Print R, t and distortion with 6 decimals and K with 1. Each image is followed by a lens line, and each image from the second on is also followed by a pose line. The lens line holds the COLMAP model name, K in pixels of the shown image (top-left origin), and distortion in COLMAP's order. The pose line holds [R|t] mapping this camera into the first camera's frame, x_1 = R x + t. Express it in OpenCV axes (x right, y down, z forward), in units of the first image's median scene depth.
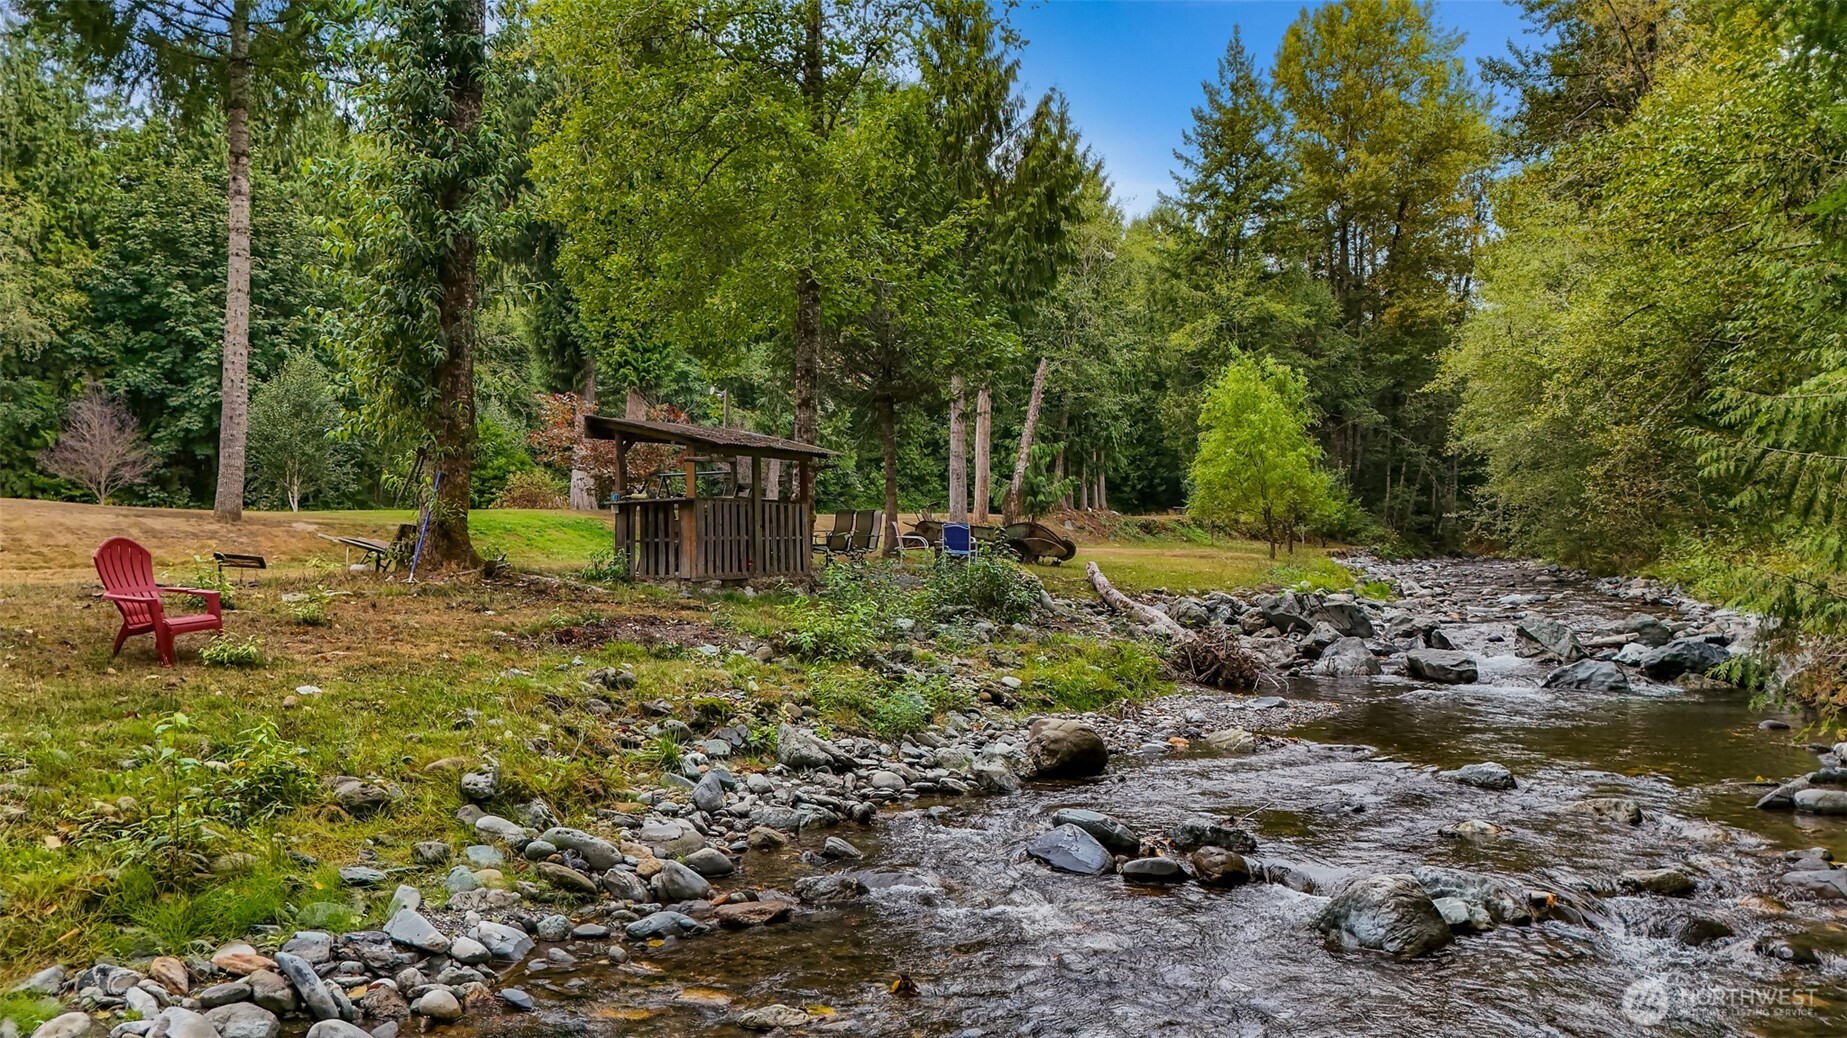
lens RADIAL K [[1405.7, 0, 916.8], [0, 1405.7, 513.9], [0, 0, 1]] dist [0.061843, -0.004806]
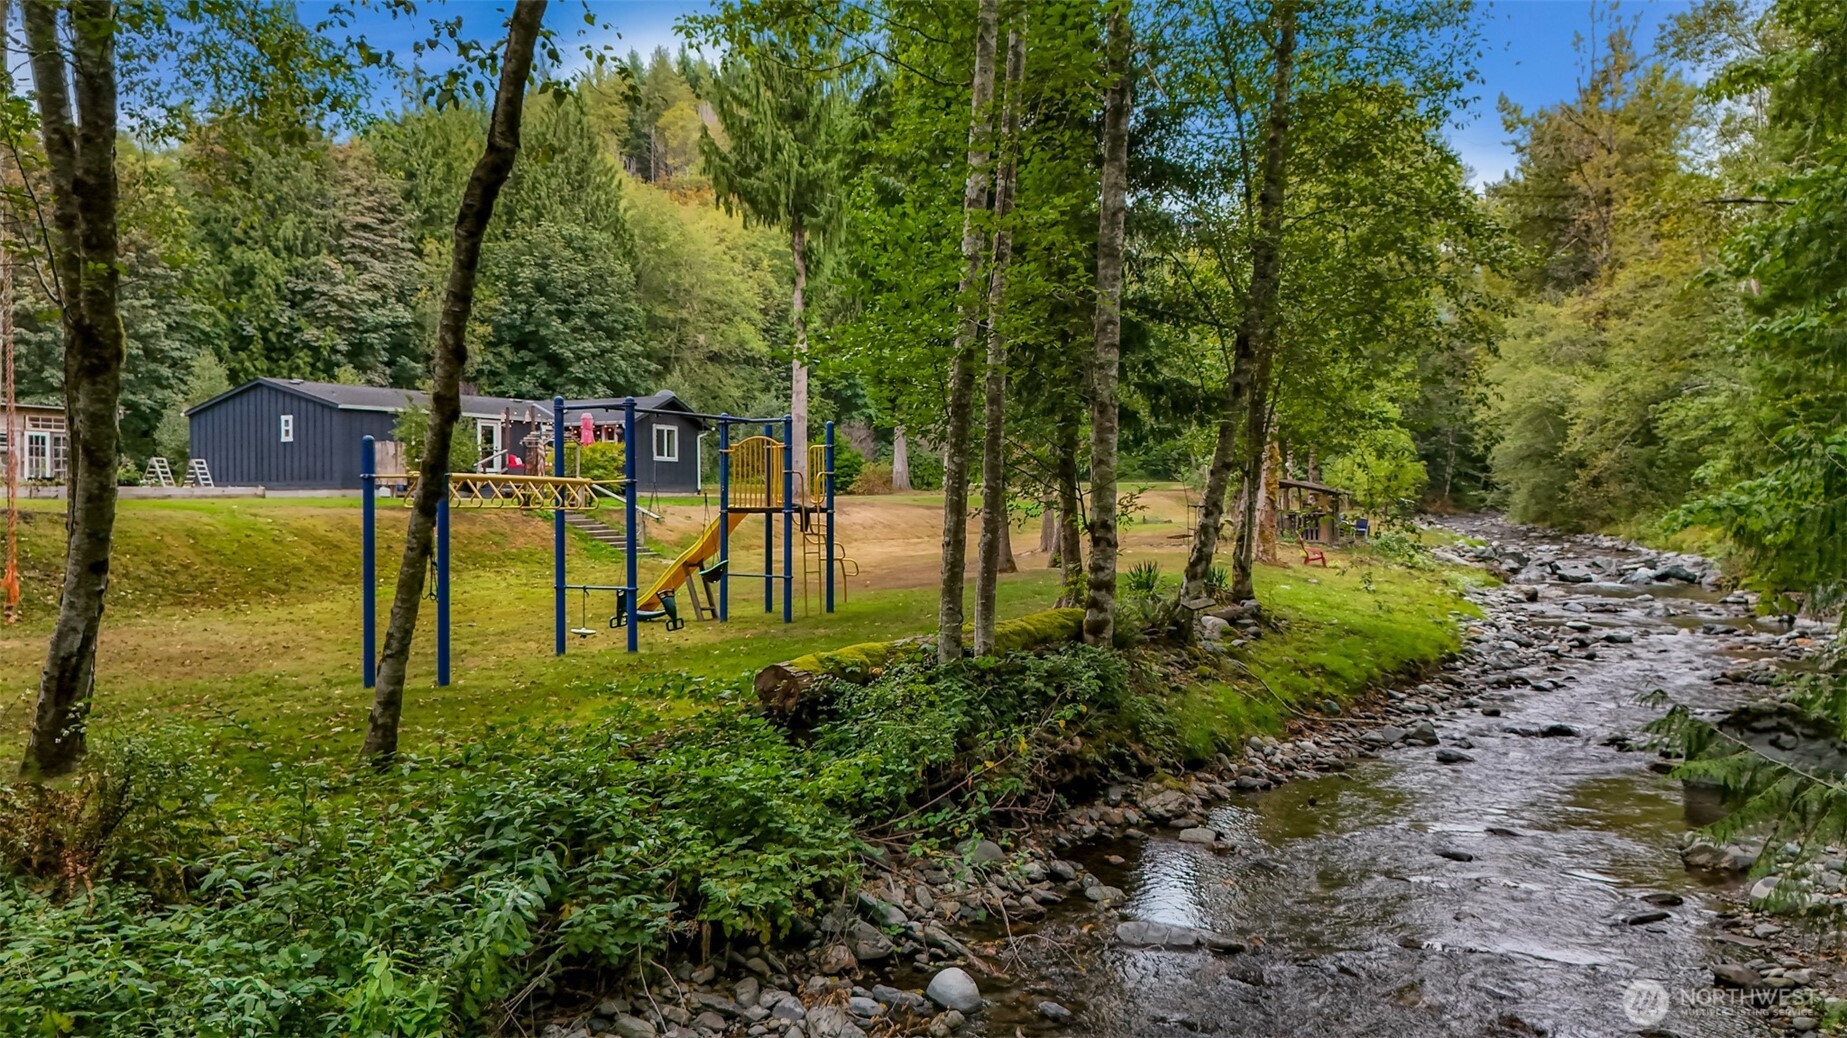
lens RADIAL K [[1405.7, 0, 921.6], [0, 1405.7, 521.4], [0, 0, 1]] dist [0.061843, -0.004806]
pose [[0.996820, 0.000879, 0.079679, -0.340150], [-0.004337, 0.999055, 0.043247, -0.032075], [-0.079566, -0.043455, 0.995882, -0.482002]]
